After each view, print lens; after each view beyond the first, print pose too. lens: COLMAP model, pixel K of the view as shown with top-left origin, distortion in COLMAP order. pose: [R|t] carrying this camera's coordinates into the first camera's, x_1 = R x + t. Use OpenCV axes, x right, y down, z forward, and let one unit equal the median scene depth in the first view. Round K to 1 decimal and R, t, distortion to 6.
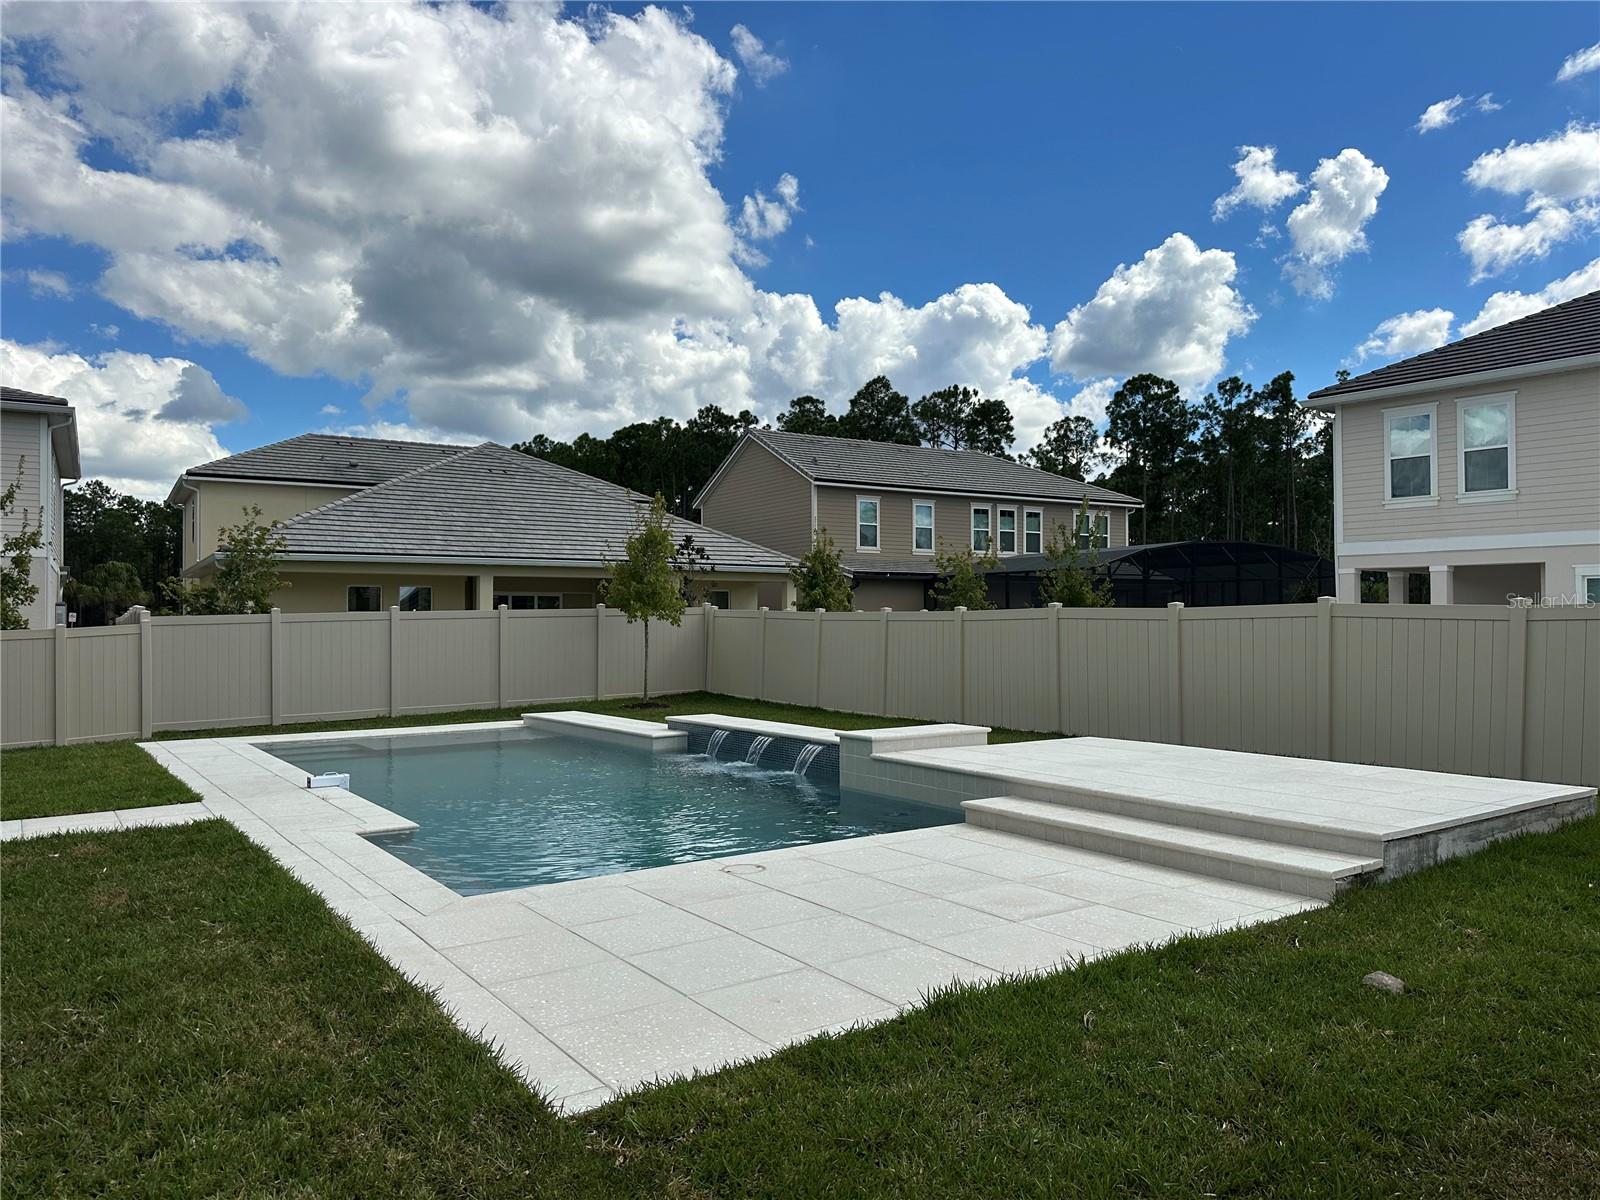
lens RADIAL K [[1104.2, 0, 800.0], [0, 1104.2, 600.0], [0, 0, 1]] dist [-0.005791, -0.000952]
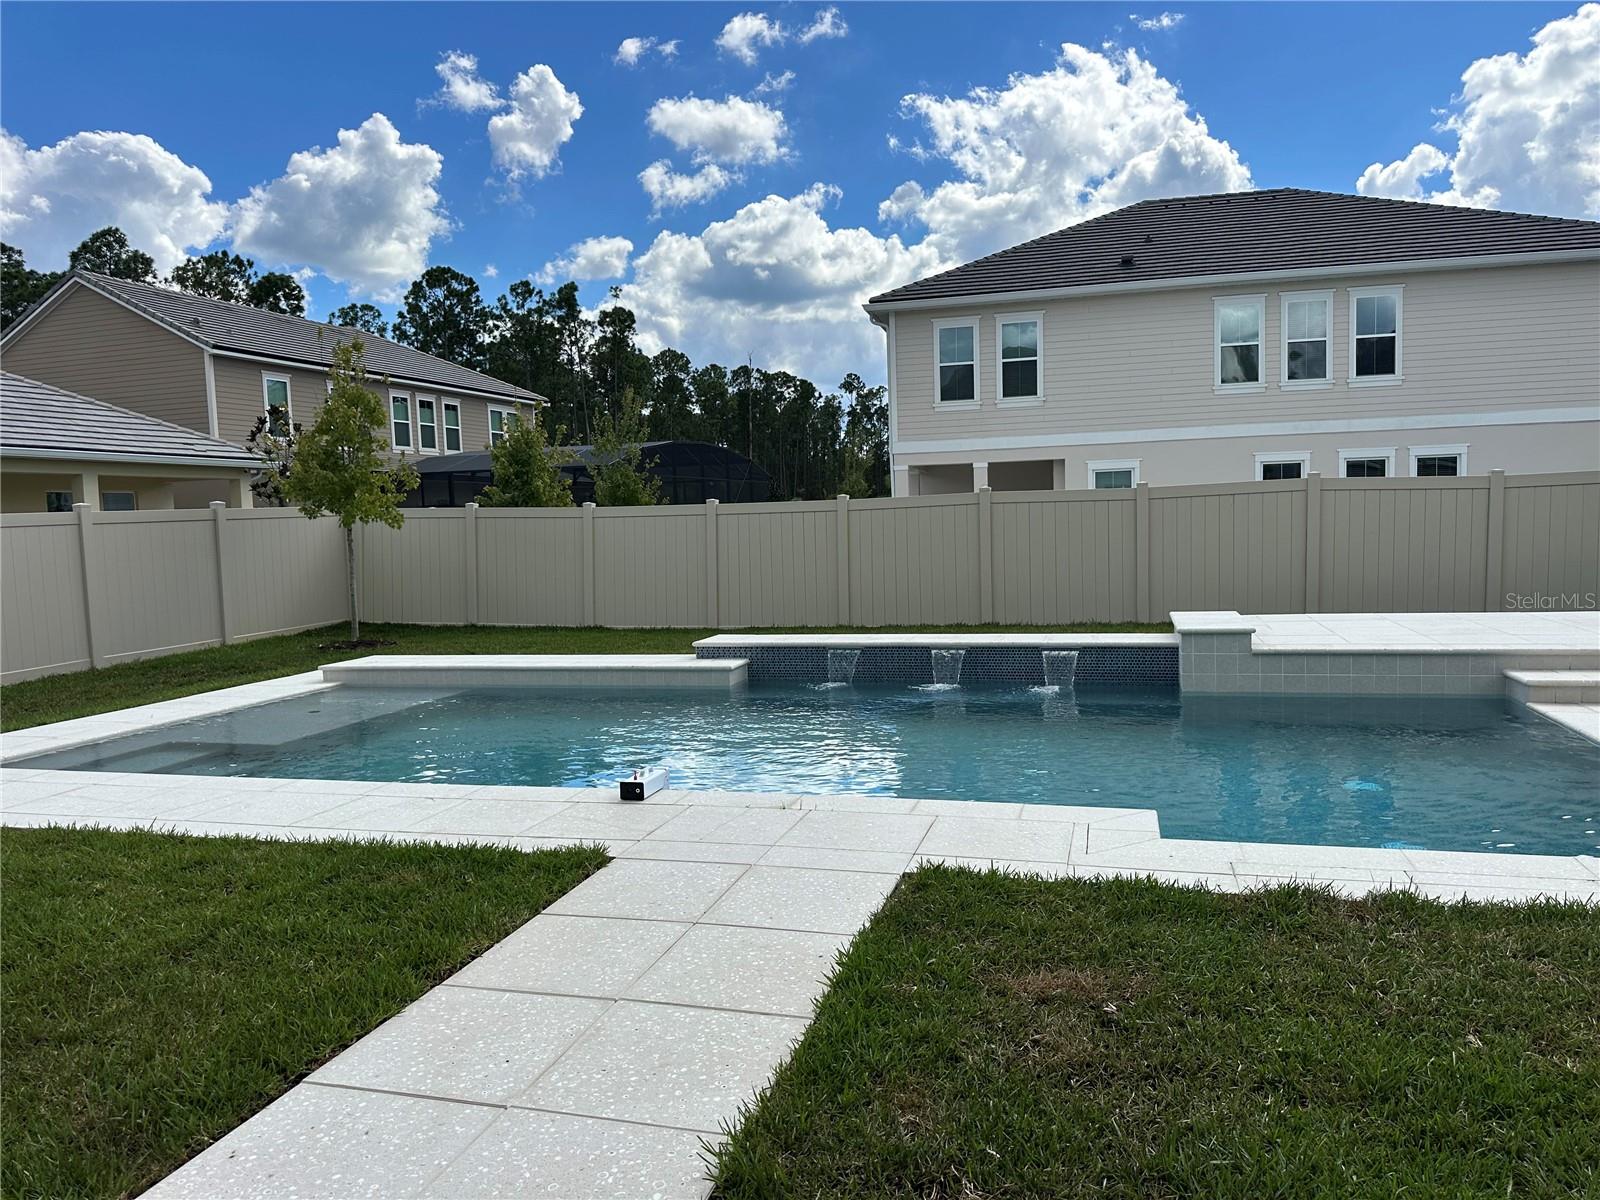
lens RADIAL K [[1113.4, 0, 804.4], [0, 1113.4, 618.7], [0, 0, 1]] dist [0.006114, -0.033999]
pose [[0.751677, -0.076902, 0.655033, -0.095272], [0.014933, 0.994909, 0.099668, 0.003907], [-0.659363, -0.065137, 0.748998, 0.066055]]
